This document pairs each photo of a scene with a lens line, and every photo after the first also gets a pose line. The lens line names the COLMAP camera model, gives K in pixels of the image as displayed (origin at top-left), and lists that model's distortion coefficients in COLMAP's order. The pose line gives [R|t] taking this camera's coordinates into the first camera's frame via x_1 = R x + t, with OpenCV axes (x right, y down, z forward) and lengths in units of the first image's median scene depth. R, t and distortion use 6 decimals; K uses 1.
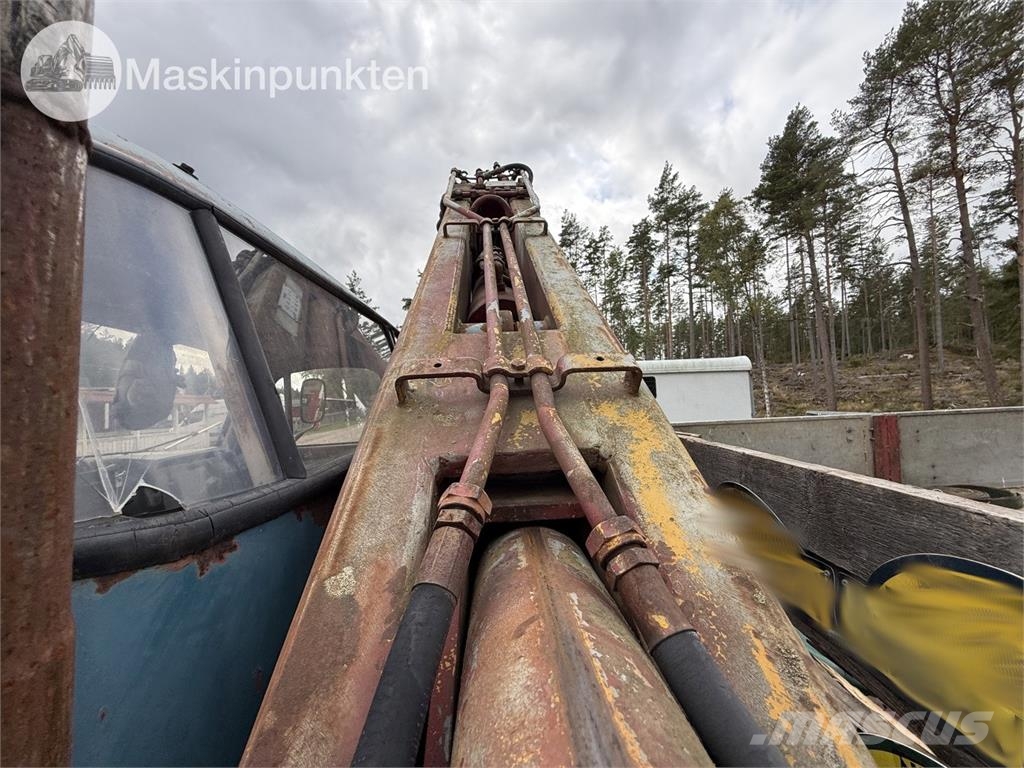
lens RADIAL K [[408.2, 0, 509.5], [0, 408.2, 381.9], [0, 0, 1]] dist [-0.000055, 0.000341]
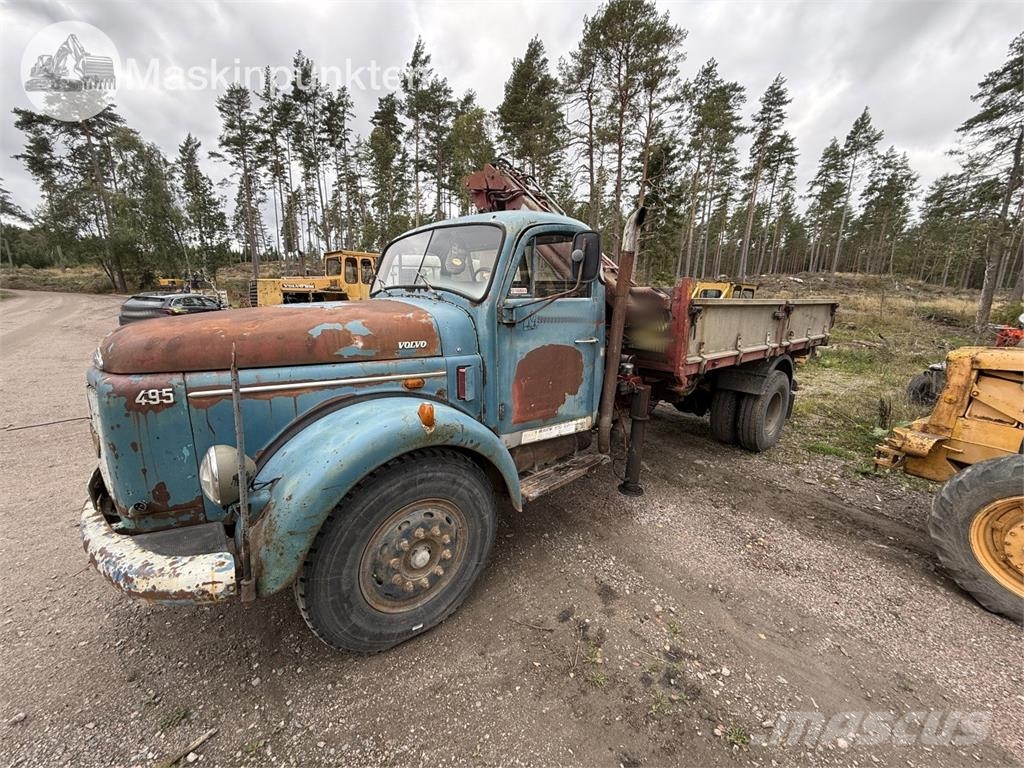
lens RADIAL K [[408.2, 0, 509.5], [0, 408.2, 381.9], [0, 0, 1]] dist [-0.000055, 0.000341]
pose [[0.807255, -0.073586, 0.585597, -0.061602], [-0.076680, 0.970711, 0.227683, 0.004469], [-0.585200, -0.228702, 0.777969, -0.042307]]
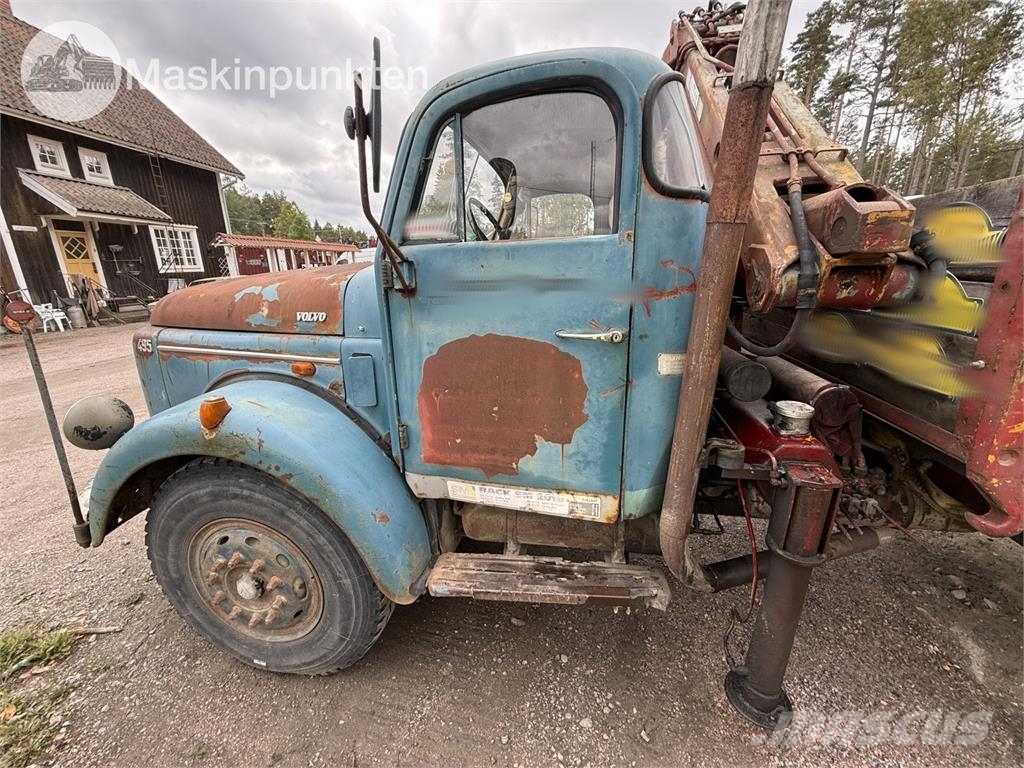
lens RADIAL K [[407.3, 0, 509.2], [0, 407.3, 382.1], [0, 0, 1]] dist [0.000453, 0.000181]
pose [[0.972705, 0.081485, -0.217268, -0.012023], [-0.005086, 0.943578, 0.331111, 0.005635], [0.231990, -0.320968, 0.918238, -0.026219]]
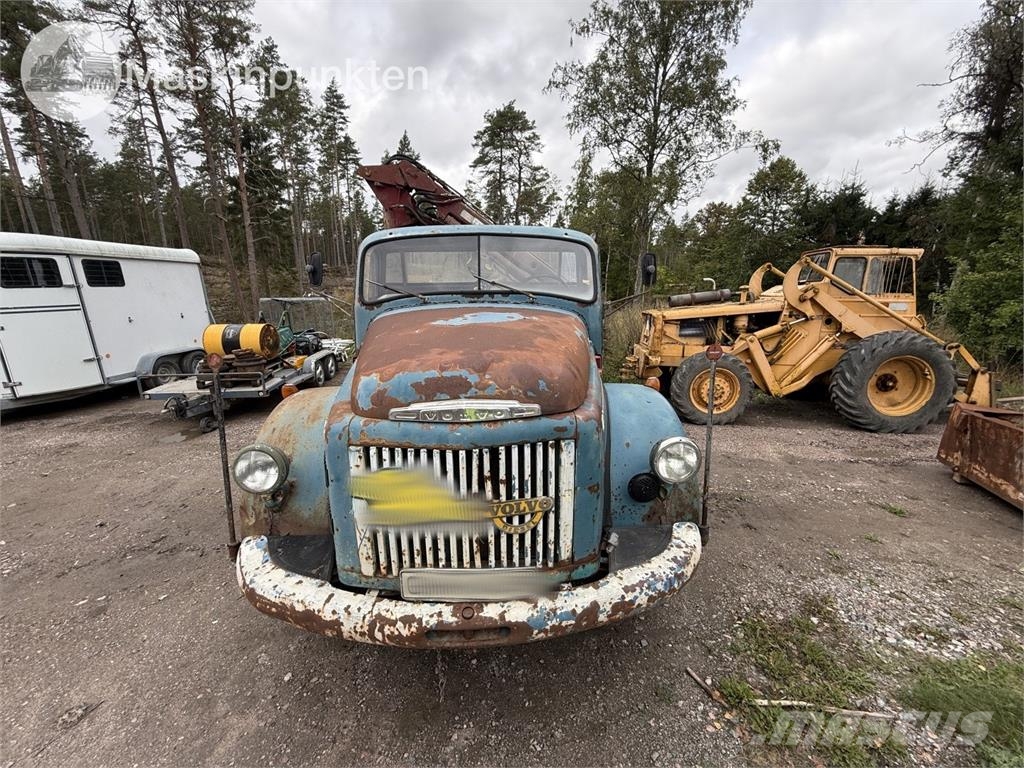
lens RADIAL K [[407.3, 0, 509.2], [0, 407.3, 382.1], [0, 0, 1]] dist [0.000453, 0.000181]
pose [[0.024279, -0.199436, 0.979610, -0.104571], [-0.036862, 0.979054, 0.200236, 0.006689], [-0.999025, -0.040972, 0.016419, 0.018788]]
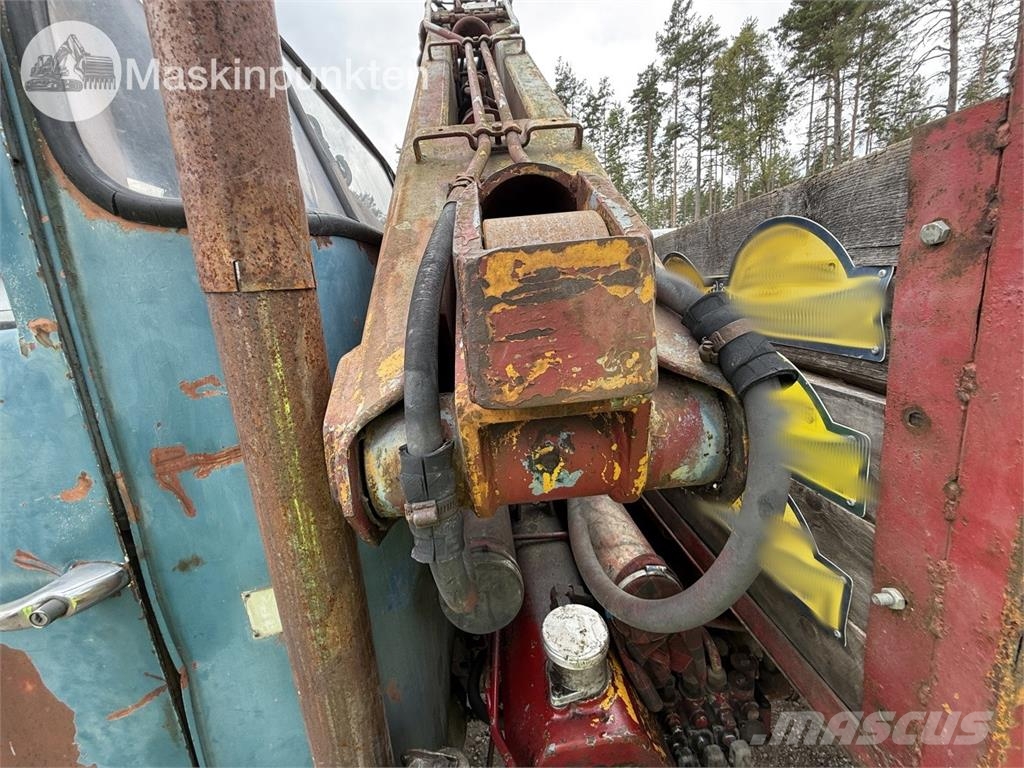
lens RADIAL K [[411.7, 0, 510.0], [0, 411.7, 382.3], [0, 0, 1]] dist [-0.002490, 0.000362]
pose [[0.998632, -0.052251, -0.002164, 0.000240], [0.051006, 0.964018, 0.260900, 0.004529], [-0.011547, -0.260653, 0.965364, -0.006342]]
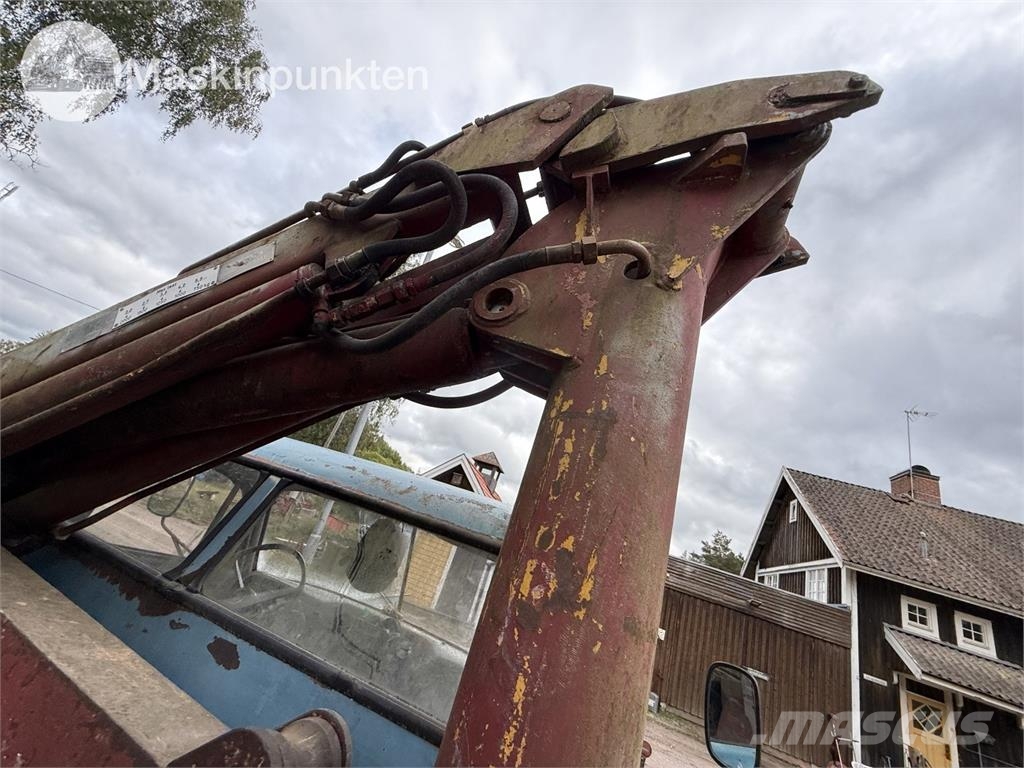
lens RADIAL K [[407.3, 0, 509.2], [0, 407.3, 382.1], [0, 0, 1]] dist [0.000453, 0.000181]
pose [[-0.315724, -0.467558, -0.825656, 0.011979], [-0.263033, 0.879189, -0.397292, -0.002243], [0.911664, 0.091740, -0.400564, 0.050756]]
